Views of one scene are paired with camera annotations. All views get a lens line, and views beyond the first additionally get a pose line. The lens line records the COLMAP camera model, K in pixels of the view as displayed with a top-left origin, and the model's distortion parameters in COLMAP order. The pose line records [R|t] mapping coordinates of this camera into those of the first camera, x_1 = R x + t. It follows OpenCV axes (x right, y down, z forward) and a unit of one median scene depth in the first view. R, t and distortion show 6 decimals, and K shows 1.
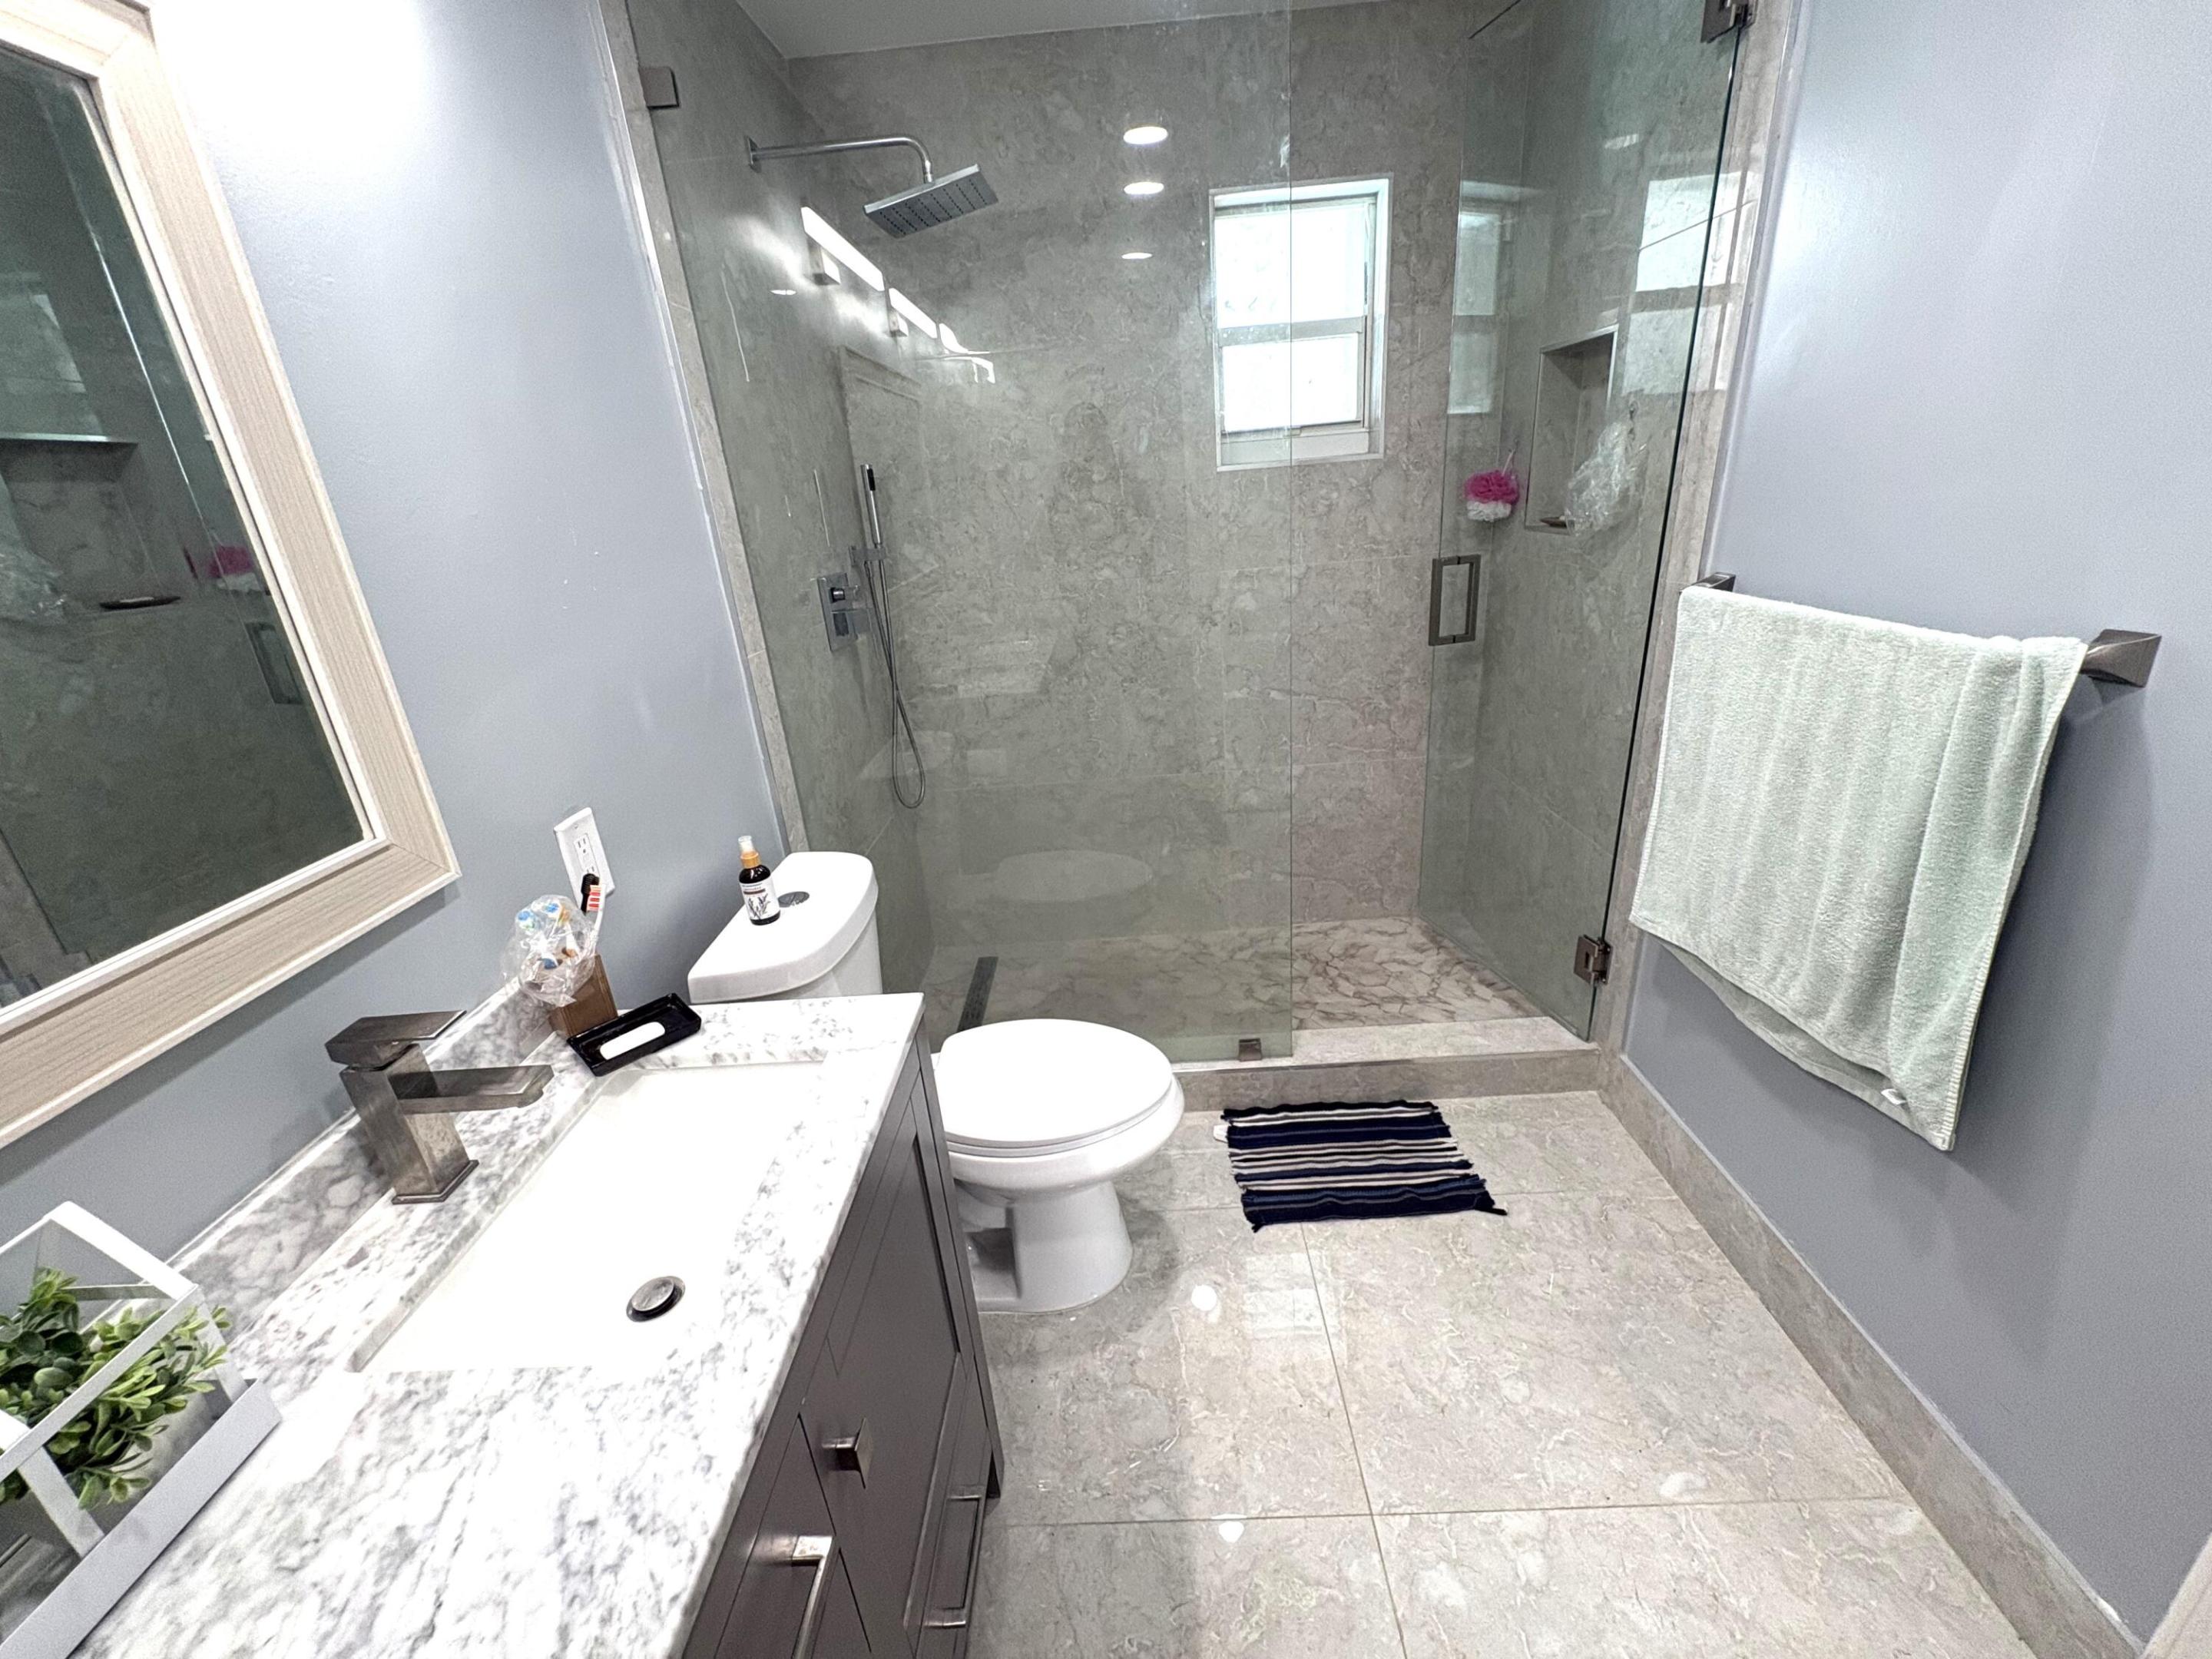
lens RADIAL K [[884.1, 0, 1106.0], [0, 884.1, 829.5], [0, 0, 1]] dist [0.001108, -0.000128]
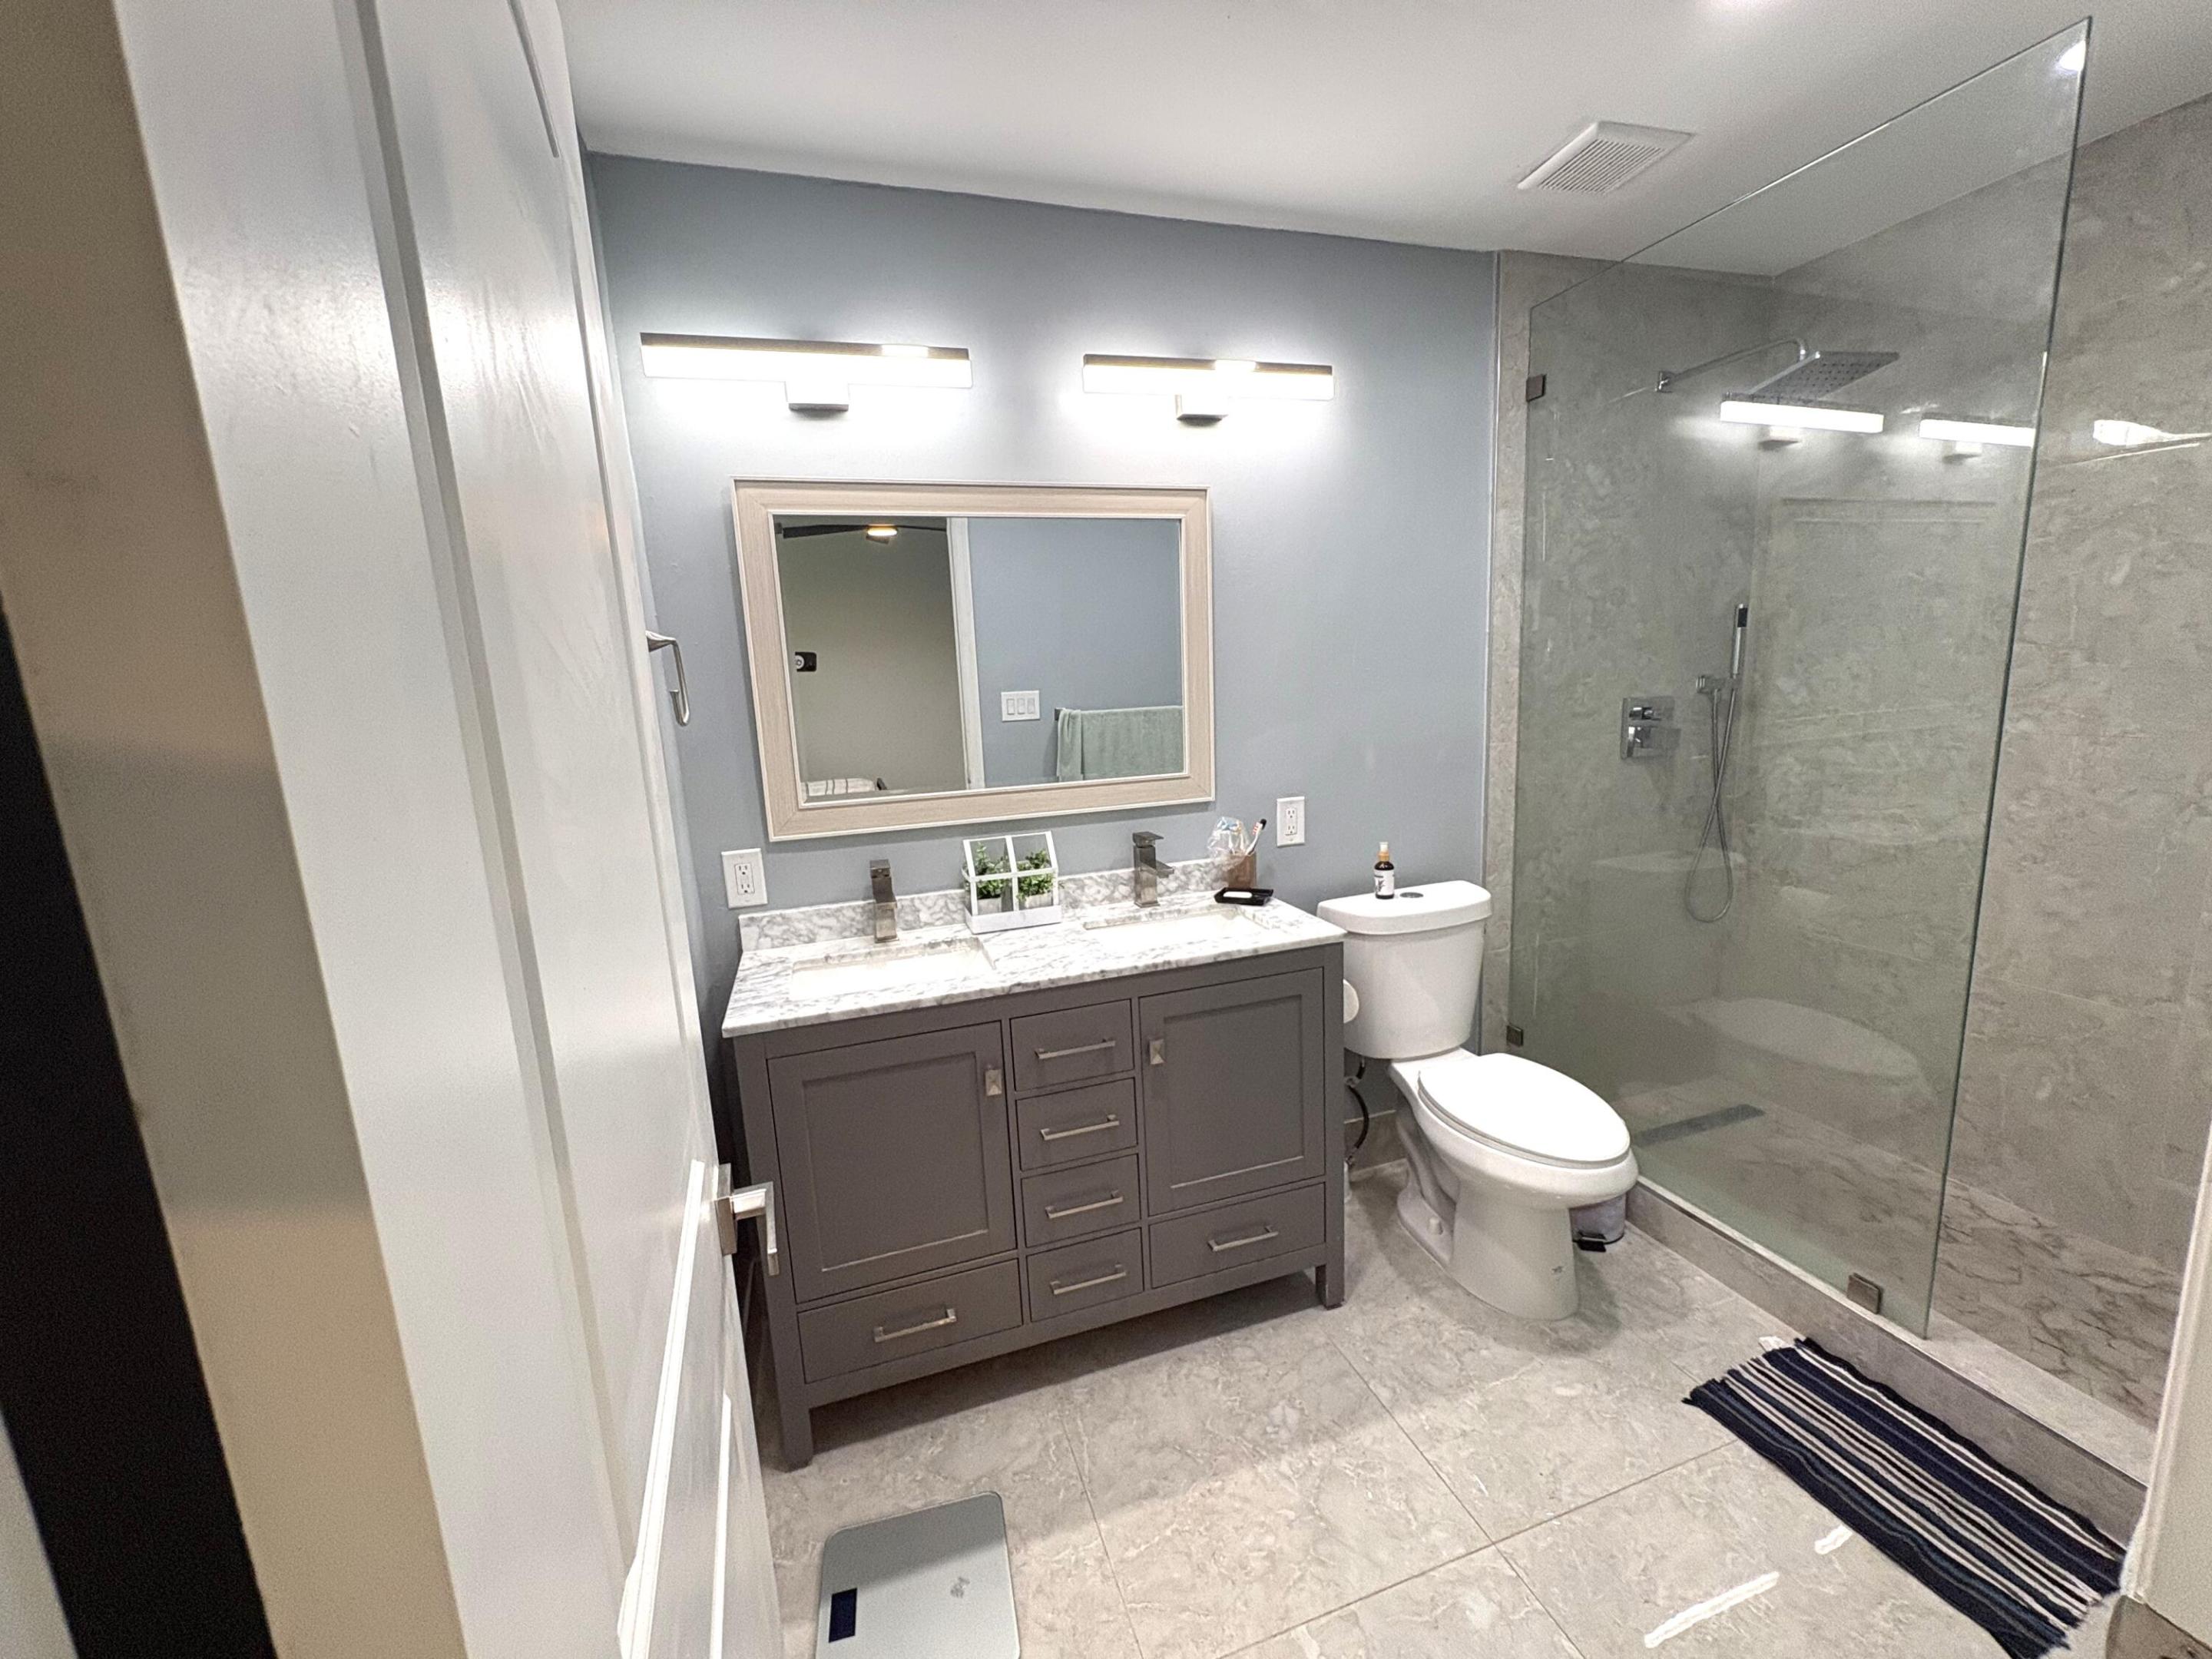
lens RADIAL K [[888.2, 0, 1106.0], [0, 888.2, 829.5], [0, 0, 1]] dist [-0.000475, 0.000357]
pose [[0.329393, 0.219908, -0.918227, 0.639202], [-0.323708, 0.939861, 0.108966, -0.017785], [0.886969, 0.261345, 0.380769, -0.054183]]
